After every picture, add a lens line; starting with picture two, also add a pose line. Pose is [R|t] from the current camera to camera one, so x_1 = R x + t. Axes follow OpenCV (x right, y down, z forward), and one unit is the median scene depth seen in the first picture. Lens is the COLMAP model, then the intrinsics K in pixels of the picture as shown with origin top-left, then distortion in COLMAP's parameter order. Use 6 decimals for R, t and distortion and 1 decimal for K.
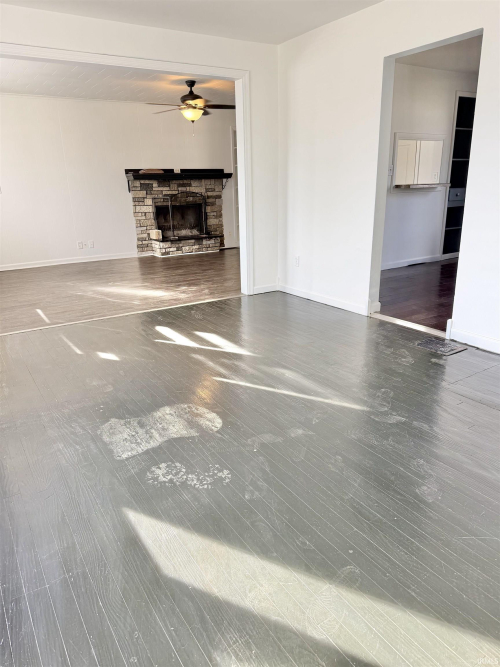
lens RADIAL K [[472.8, 0, 248.0], [0, 472.8, 331.6], [0, 0, 1]] dist [0.058350, -0.012760]
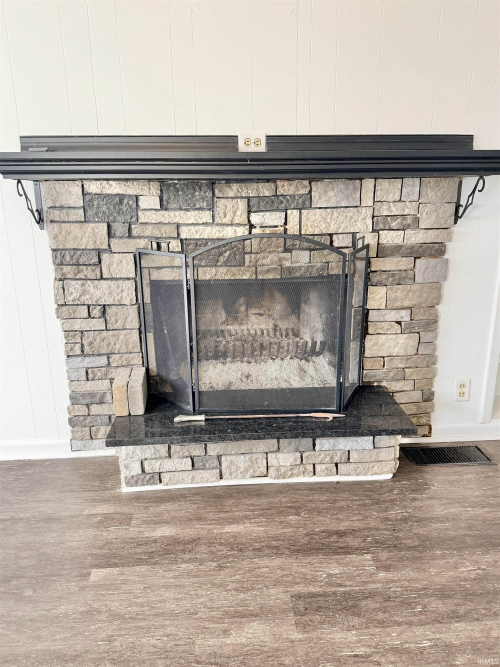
lens RADIAL K [[472.8, 0, 248.1], [0, 472.8, 332.9], [0, 0, 1]] dist [0.058350, -0.012760]
pose [[0.863230, 0.159519, -0.478944, -0.020955], [-0.159227, 0.986368, 0.041539, -0.255449], [0.479041, 0.040403, 0.876862, 0.799748]]
